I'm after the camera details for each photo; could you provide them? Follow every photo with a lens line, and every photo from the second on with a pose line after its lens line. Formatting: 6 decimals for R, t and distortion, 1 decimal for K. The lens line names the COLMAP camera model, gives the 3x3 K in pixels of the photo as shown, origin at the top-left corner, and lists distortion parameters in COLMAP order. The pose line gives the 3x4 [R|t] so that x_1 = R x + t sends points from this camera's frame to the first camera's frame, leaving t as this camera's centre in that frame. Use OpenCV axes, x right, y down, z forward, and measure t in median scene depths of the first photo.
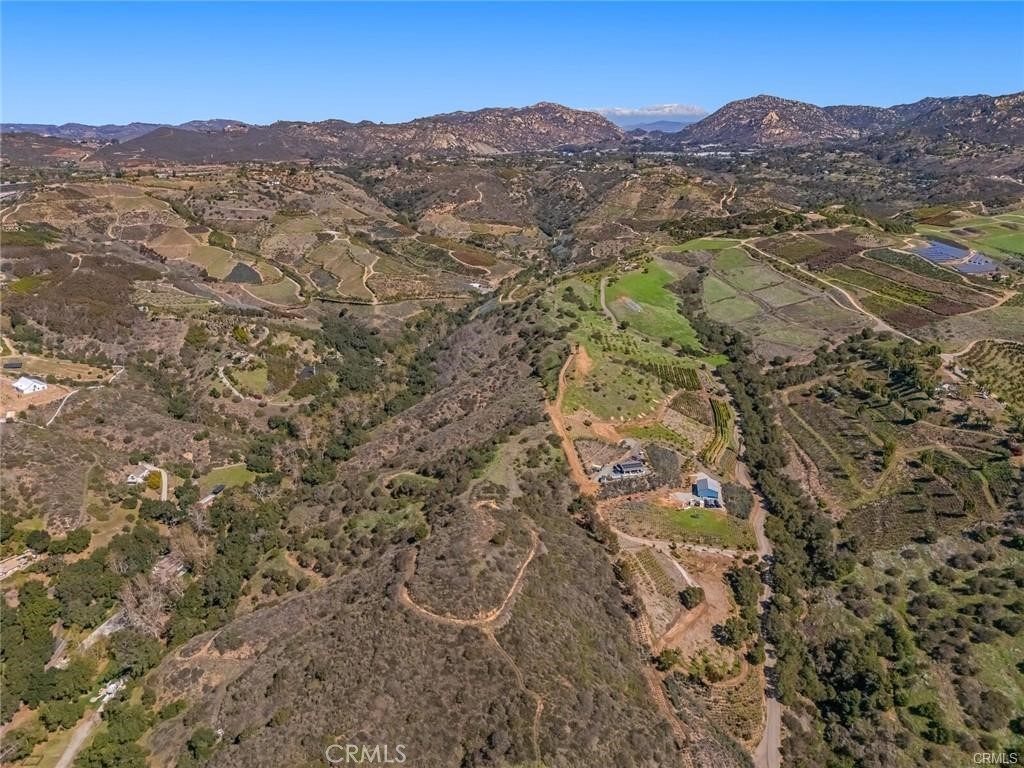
lens RADIAL K [[757.4, 0, 512.0], [0, 757.4, 384.0], [0, 0, 1]] dist [0.088469, -0.105264]
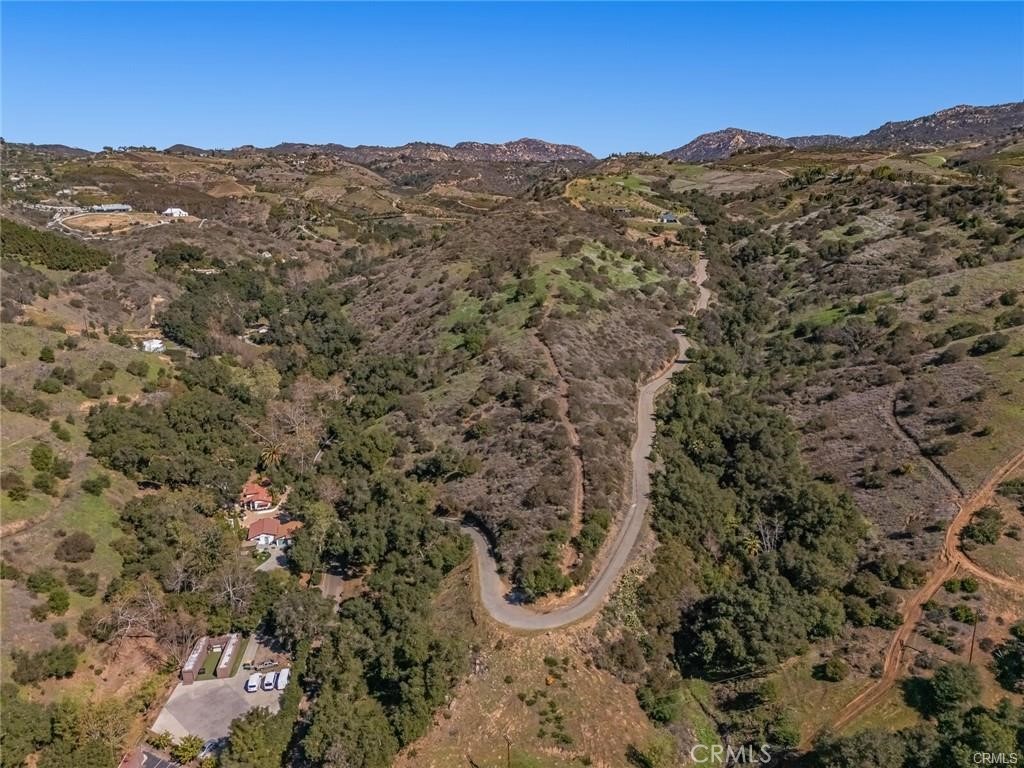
lens RADIAL K [[757.4, 0, 512.0], [0, 757.4, 384.0], [0, 0, 1]] dist [0.088469, -0.105264]
pose [[0.999584, -0.020431, 0.020345, -0.029181], [0.021688, 0.997739, -0.063620, 0.179658], [-0.018999, 0.064034, 0.997767, -0.153079]]
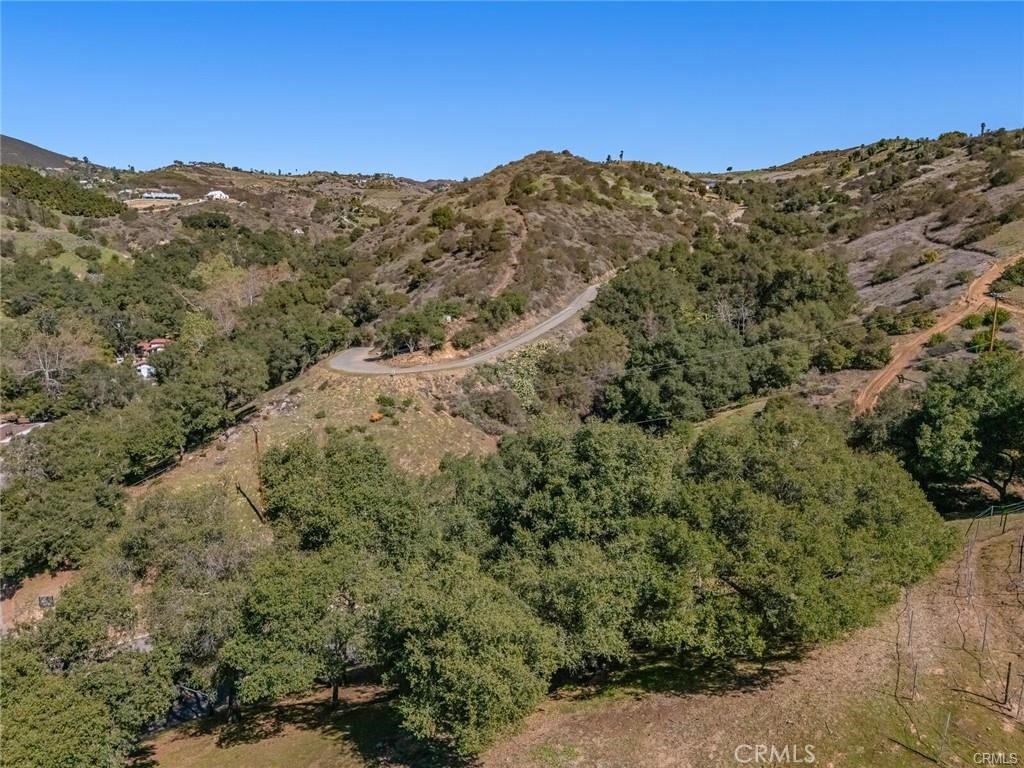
lens RADIAL K [[757.4, 0, 512.0], [0, 757.4, 384.0], [0, 0, 1]] dist [0.088469, -0.105264]
pose [[0.997775, 0.005033, -0.066488, -0.005152], [-0.012928, 0.992827, -0.118855, 0.217860], [0.065413, 0.119450, 0.990683, -0.120651]]
